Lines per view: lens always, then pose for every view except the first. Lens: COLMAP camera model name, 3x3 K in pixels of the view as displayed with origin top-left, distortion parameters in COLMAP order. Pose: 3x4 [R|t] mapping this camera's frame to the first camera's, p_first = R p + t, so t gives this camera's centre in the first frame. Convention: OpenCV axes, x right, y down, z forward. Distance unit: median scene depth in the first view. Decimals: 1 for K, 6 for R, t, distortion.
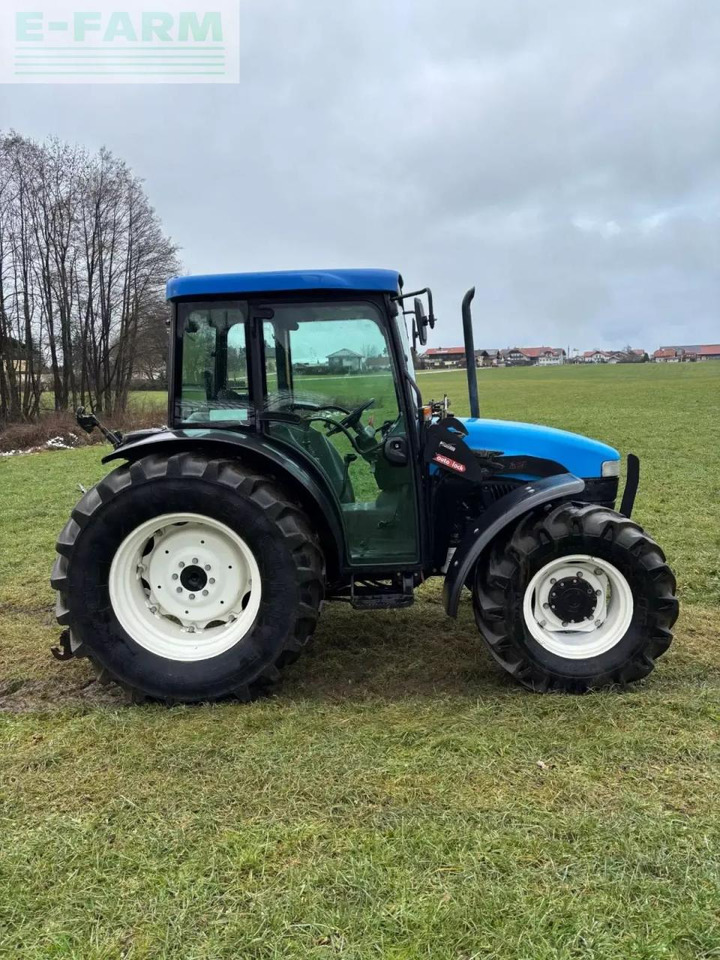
lens RADIAL K [[749.2, 0, 353.0], [0, 749.2, 482.0], [0, 0, 1]] dist [0.016669, -0.000648]
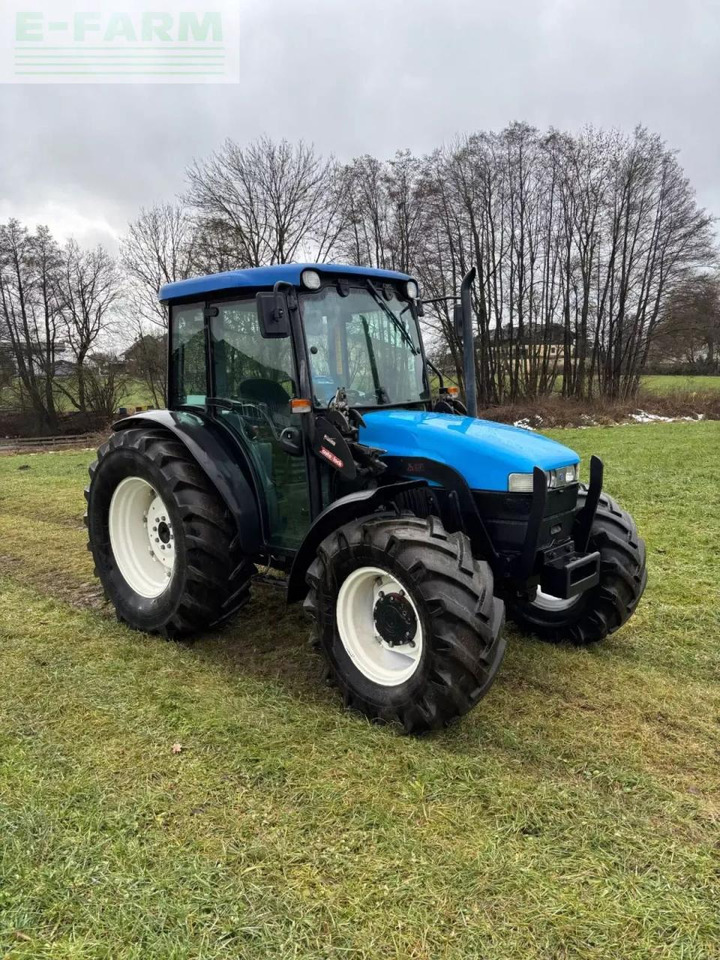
lens RADIAL K [[749.2, 0, 353.0], [0, 749.2, 482.0], [0, 0, 1]] dist [0.016669, -0.000648]
pose [[0.743361, 0.108595, -0.660017, 0.814163], [-0.094162, 0.993896, 0.057476, -0.052989], [0.662230, 0.019423, 0.749049, 0.286381]]
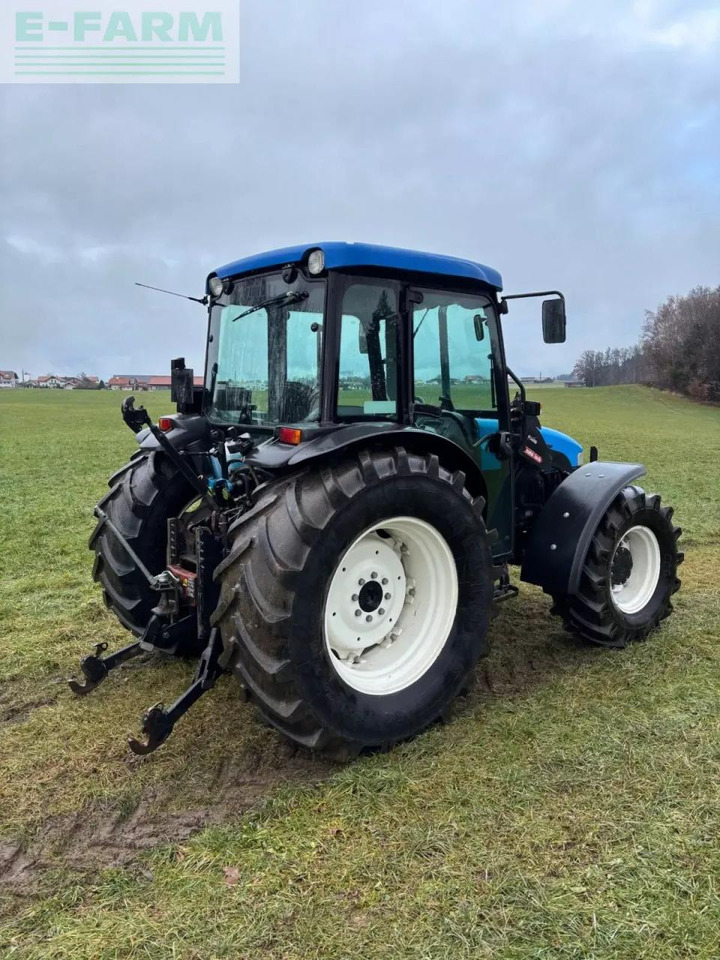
lens RADIAL K [[725.5, 0, 381.0], [0, 725.5, 476.5], [0, 0, 1]] dist [0.051874, -0.000222]
pose [[0.745457, -0.043703, 0.665120, -0.746094], [0.070087, 0.997456, -0.013012, 0.003815], [-0.662859, 0.056316, 0.746623, 0.367517]]
